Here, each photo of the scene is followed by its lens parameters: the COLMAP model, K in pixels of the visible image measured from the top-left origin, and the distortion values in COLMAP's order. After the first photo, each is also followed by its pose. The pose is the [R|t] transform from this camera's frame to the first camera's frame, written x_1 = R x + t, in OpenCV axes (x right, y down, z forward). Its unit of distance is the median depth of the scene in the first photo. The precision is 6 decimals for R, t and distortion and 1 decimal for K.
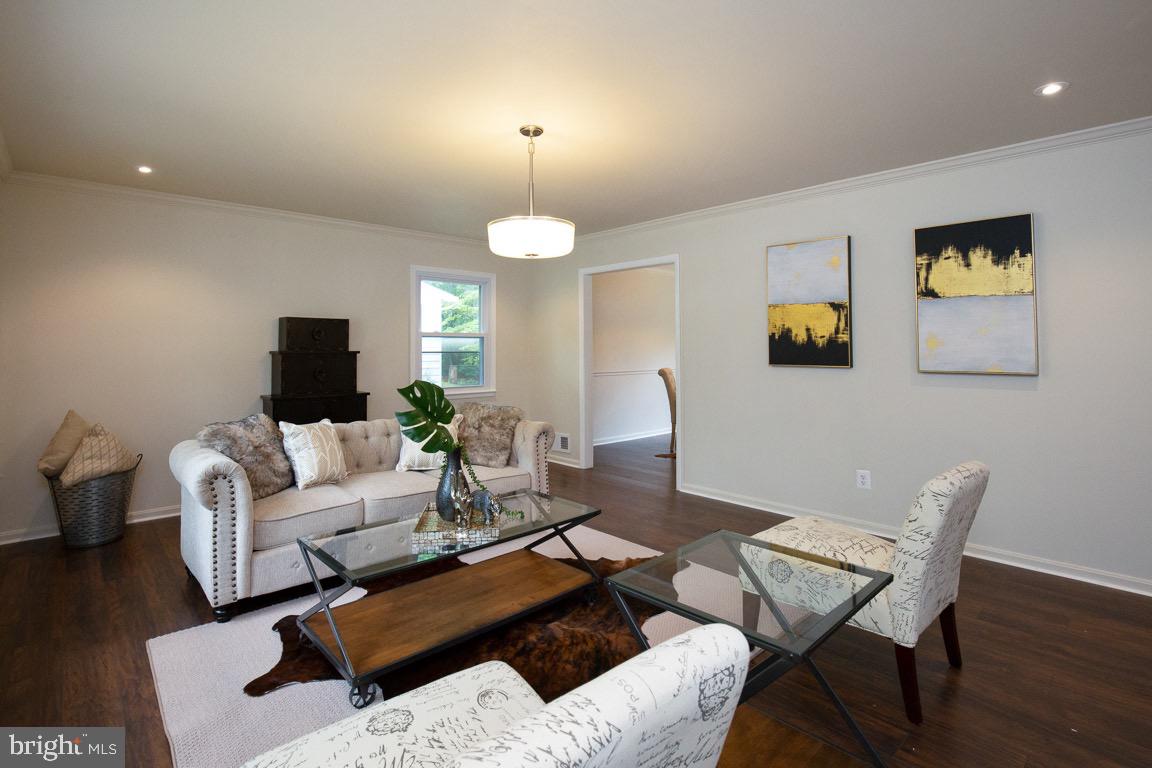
lens RADIAL K [[547.8, 0, 577.5], [0, 547.8, 345.0], [0, 0, 1]] dist [-0.002307, -0.000319]
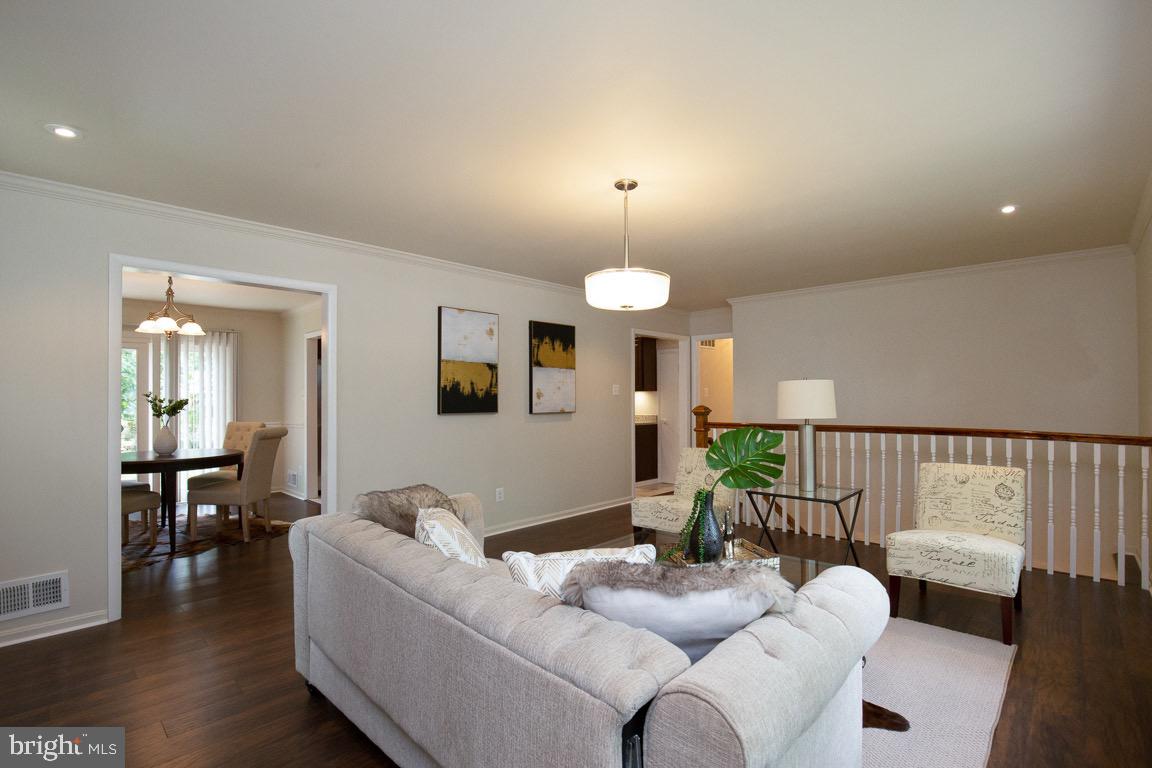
lens RADIAL K [[540.6, 0, 569.0], [0, 540.6, 388.6], [0, 0, 1]] dist [-0.016047, -0.000350]
pose [[-0.039257, 0.014484, 0.999124, -0.813235], [-0.004217, 0.999884, -0.014661, -0.000342], [-0.999220, -0.004789, -0.039191, 0.868913]]
